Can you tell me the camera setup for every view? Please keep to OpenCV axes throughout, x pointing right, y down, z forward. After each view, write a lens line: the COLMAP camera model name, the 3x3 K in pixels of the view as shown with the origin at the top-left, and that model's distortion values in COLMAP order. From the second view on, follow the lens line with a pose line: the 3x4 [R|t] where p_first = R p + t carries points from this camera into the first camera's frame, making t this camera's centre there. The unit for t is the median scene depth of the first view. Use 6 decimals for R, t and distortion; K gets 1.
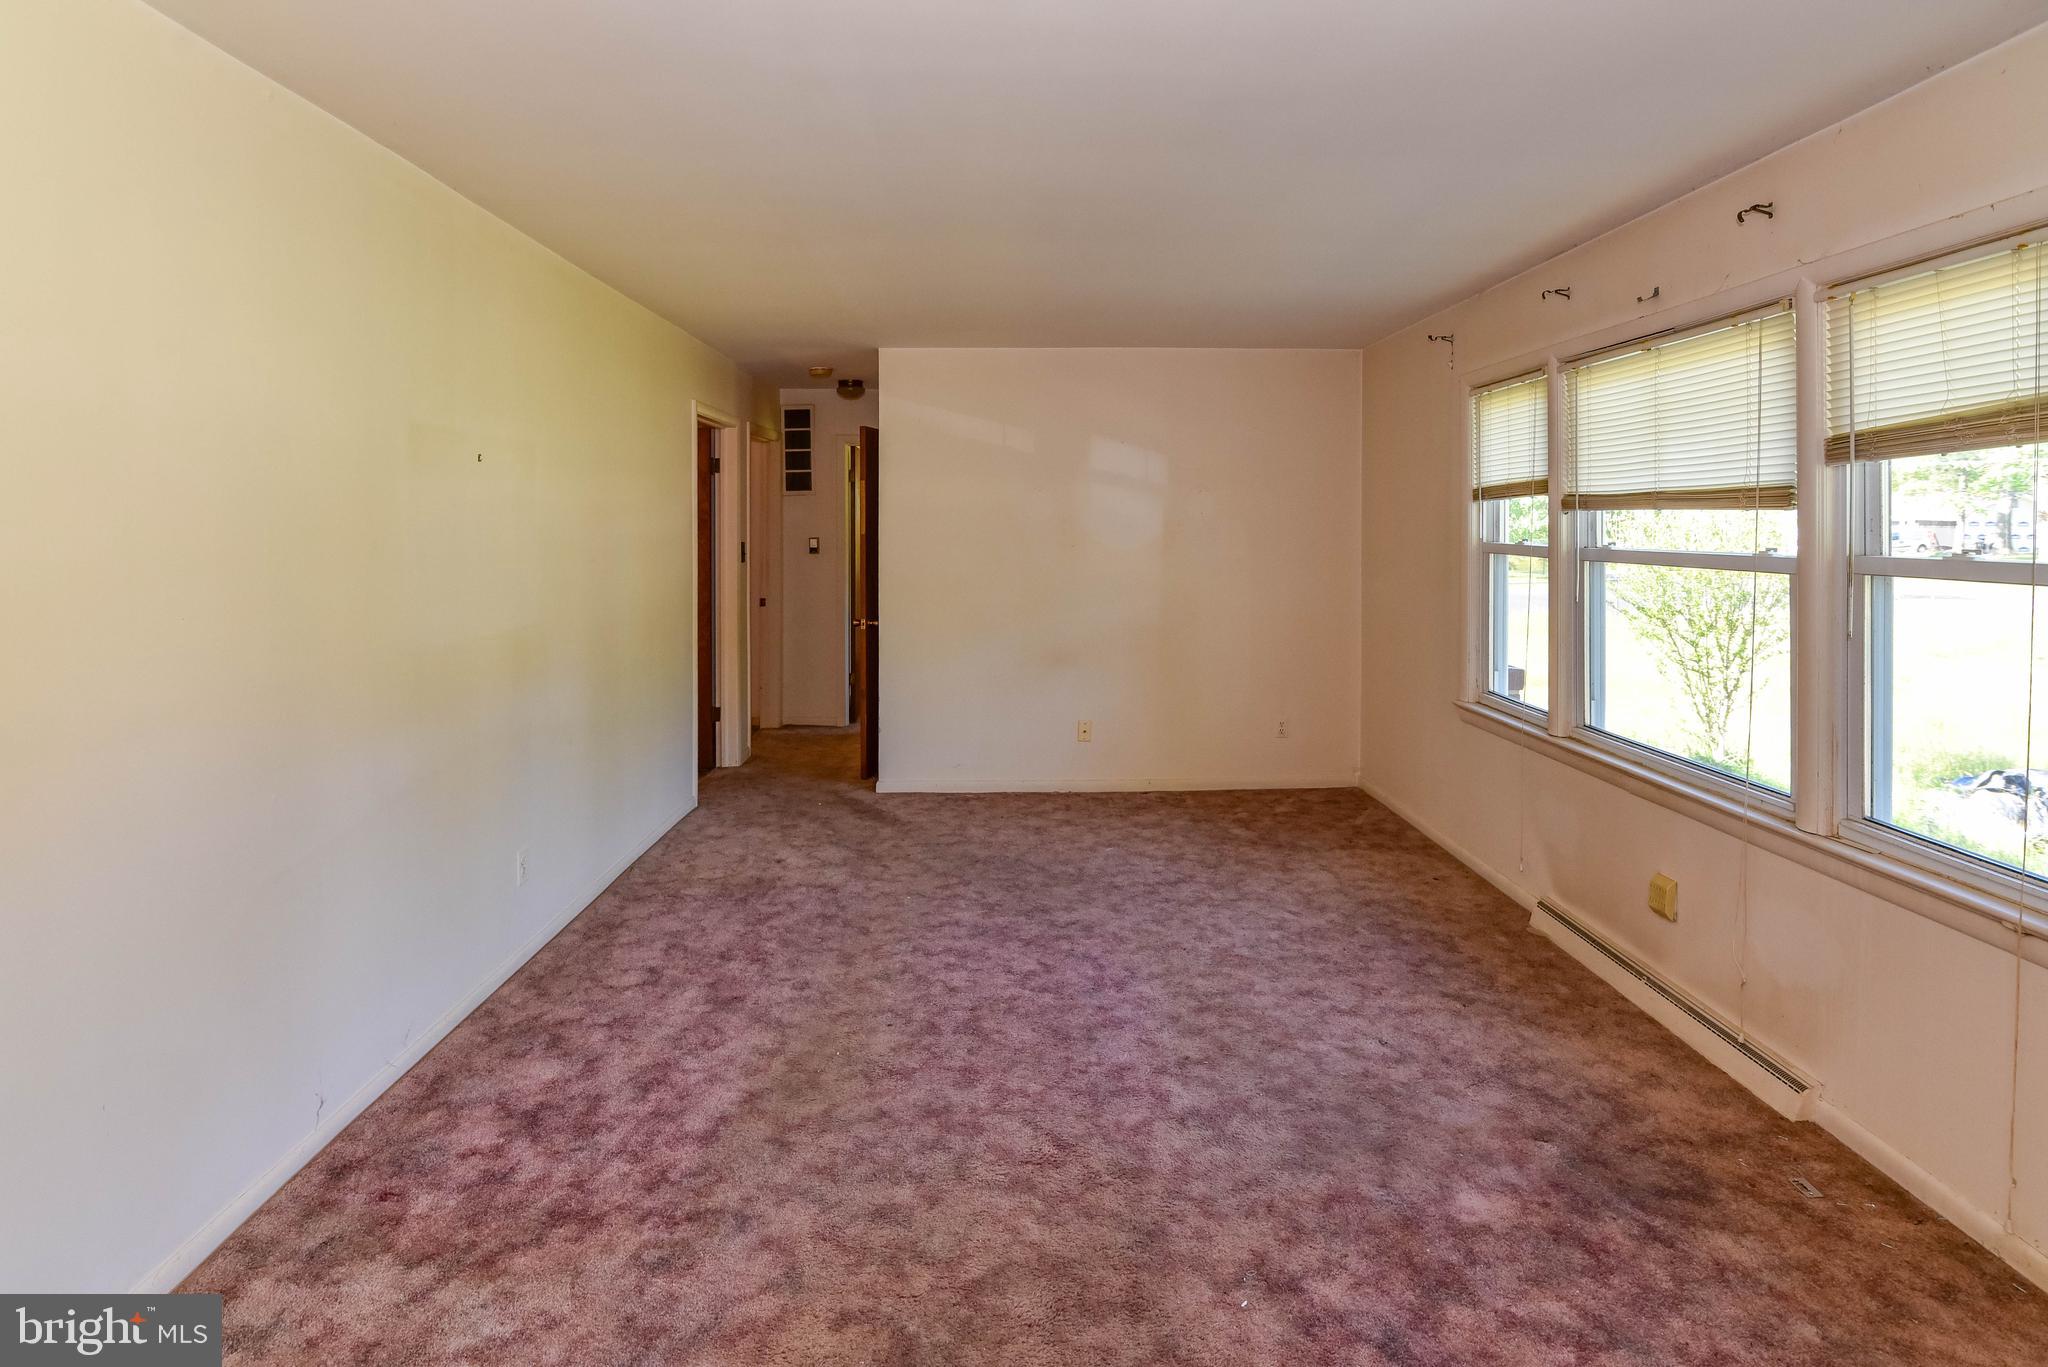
lens RADIAL K [[948.2, 0, 1030.4], [0, 948.2, 685.3], [0, 0, 1]] dist [-0.018548, 0.000044]
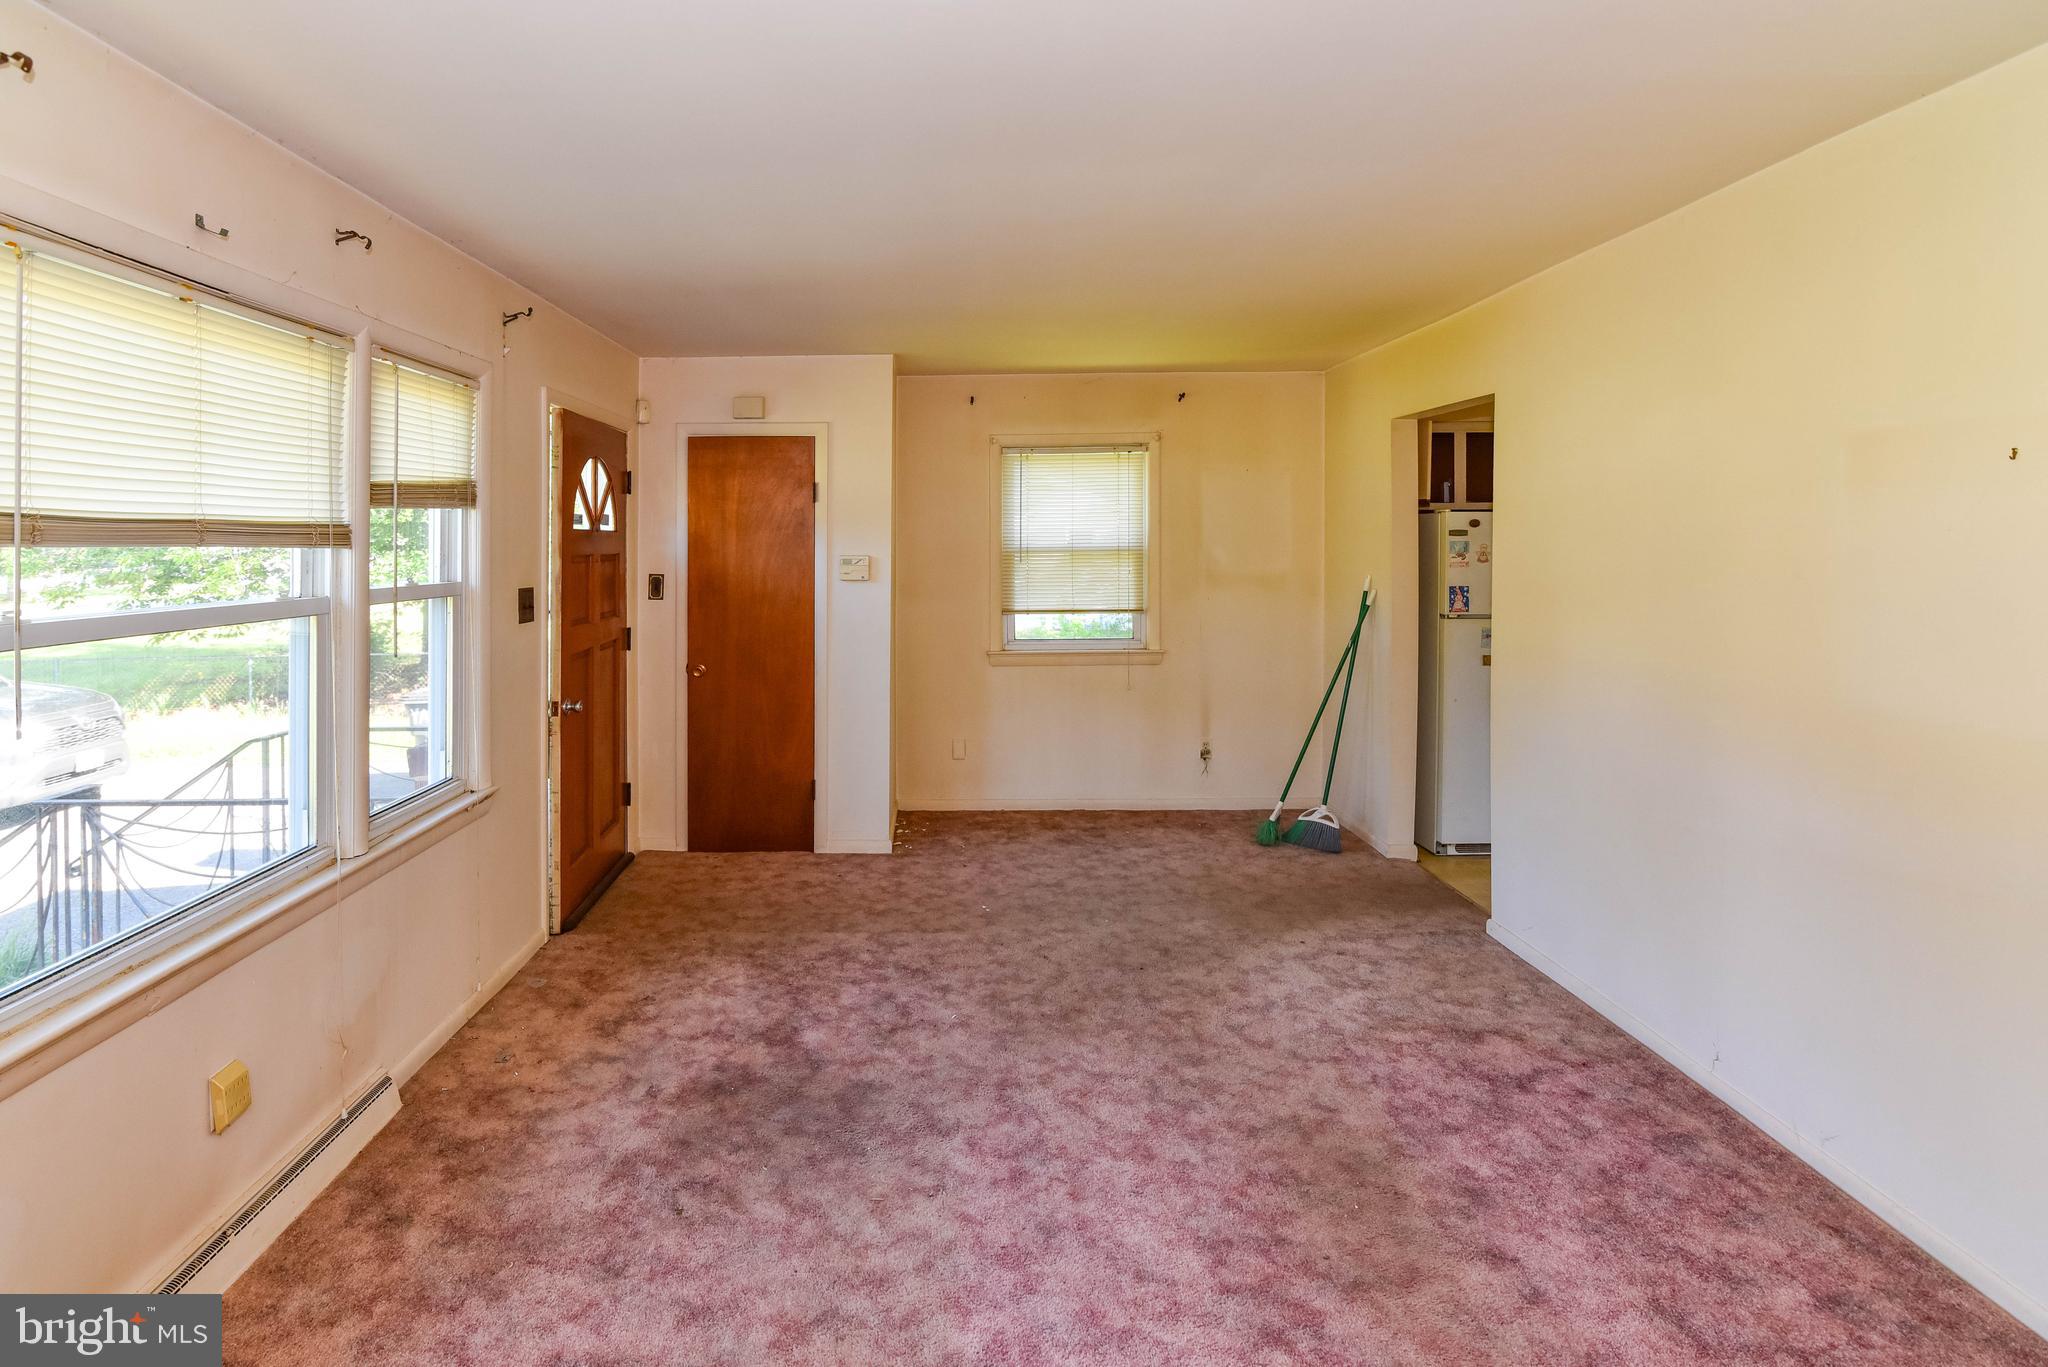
lens RADIAL K [[948.2, 0, 1026.0], [0, 948.2, 677.8], [0, 0, 1]] dist [-0.018548, 0.000044]
pose [[-0.999015, 0.012802, -0.042479, 0.129087], [-0.000827, 0.951925, 0.306330, -0.345437], [0.044358, 0.306063, -0.950977, 1.925416]]
